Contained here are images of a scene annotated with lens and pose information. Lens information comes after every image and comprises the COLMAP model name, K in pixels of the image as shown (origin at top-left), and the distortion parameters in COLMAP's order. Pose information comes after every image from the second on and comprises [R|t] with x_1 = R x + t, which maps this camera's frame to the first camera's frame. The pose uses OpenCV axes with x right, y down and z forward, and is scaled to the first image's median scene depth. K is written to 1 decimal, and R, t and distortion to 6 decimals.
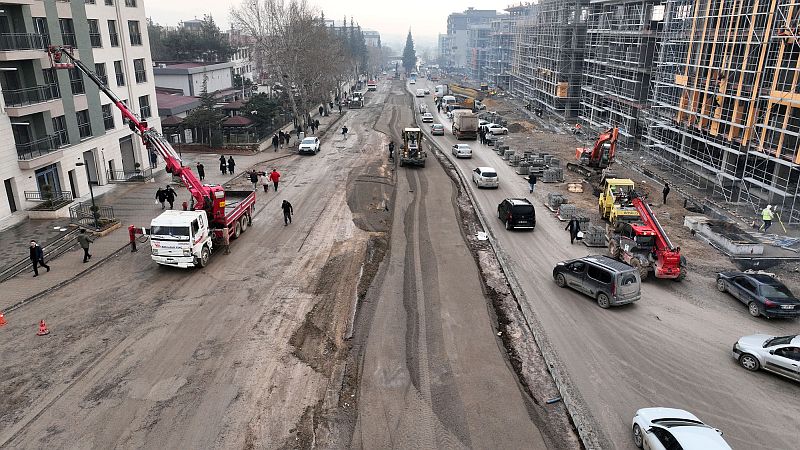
lens RADIAL K [[572.5, 0, 400.0], [0, 572.5, 227.2], [0, 0, 1]] dist [0.007321, 0.021463]
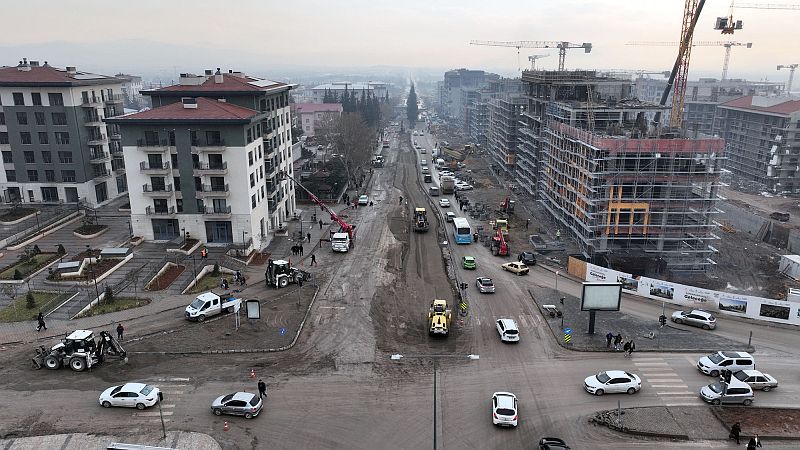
lens RADIAL K [[572.5, 0, 400.2], [0, 572.5, 225.1], [0, 0, 1]] dist [0.007321, 0.021463]
pose [[0.999982, -0.004068, -0.004360, -0.045818], [0.003838, 0.998656, -0.051678, 0.066364], [0.004564, 0.051660, 0.998654, -1.516837]]
